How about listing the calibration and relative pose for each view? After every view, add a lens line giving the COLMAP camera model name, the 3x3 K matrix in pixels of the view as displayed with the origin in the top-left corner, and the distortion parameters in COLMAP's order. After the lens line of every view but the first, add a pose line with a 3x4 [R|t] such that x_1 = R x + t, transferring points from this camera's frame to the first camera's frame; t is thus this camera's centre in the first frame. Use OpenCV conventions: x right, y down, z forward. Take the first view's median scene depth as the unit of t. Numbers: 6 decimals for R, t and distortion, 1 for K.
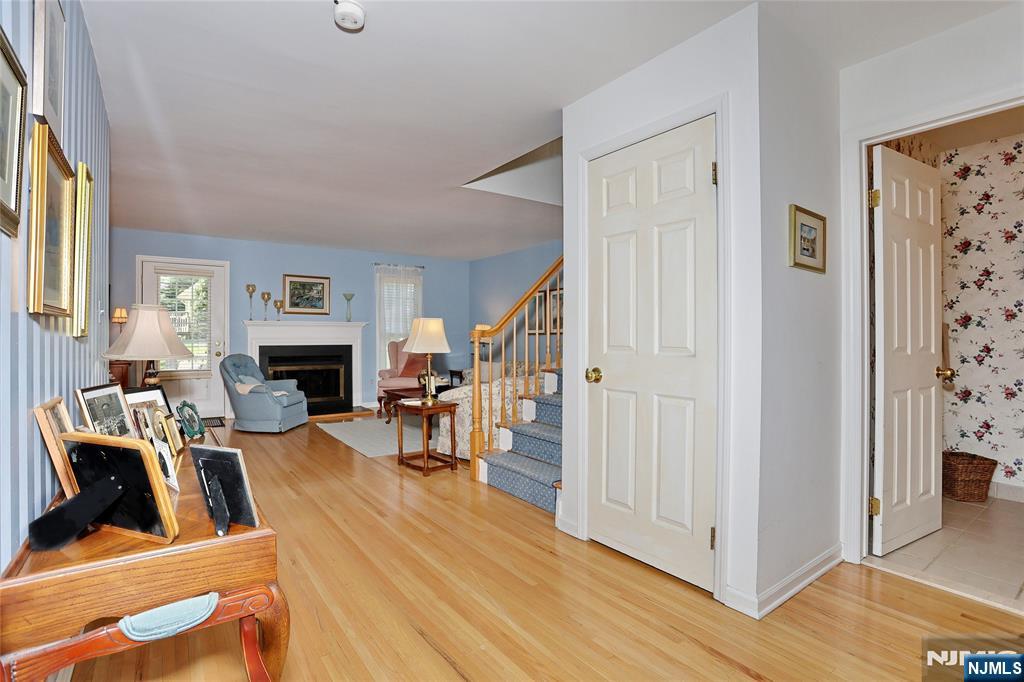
lens RADIAL K [[492.7, 0, 506.4], [0, 492.7, 342.1], [0, 0, 1]] dist [-0.041581, 0.001550]
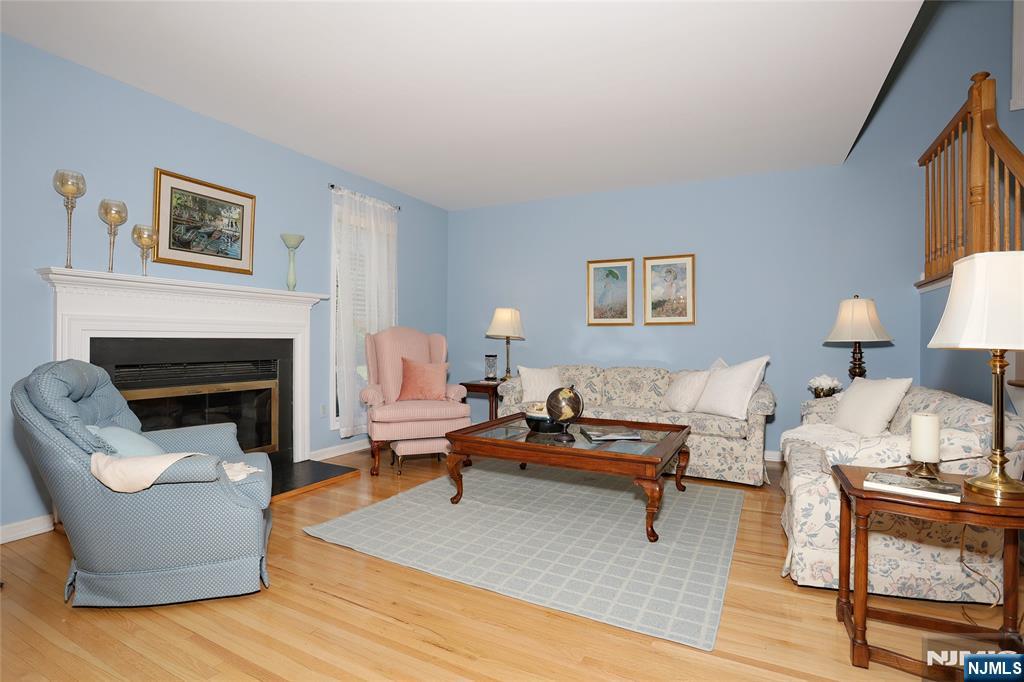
lens RADIAL K [[492.7, 0, 514.6], [0, 492.7, 339.2], [0, 0, 1]] dist [-0.041581, 0.001550]
pose [[0.890941, 0.008205, 0.454044, -0.356226], [-0.004221, 0.999943, -0.009787, 0.010562], [-0.454099, 0.006803, 0.890925, 0.476841]]
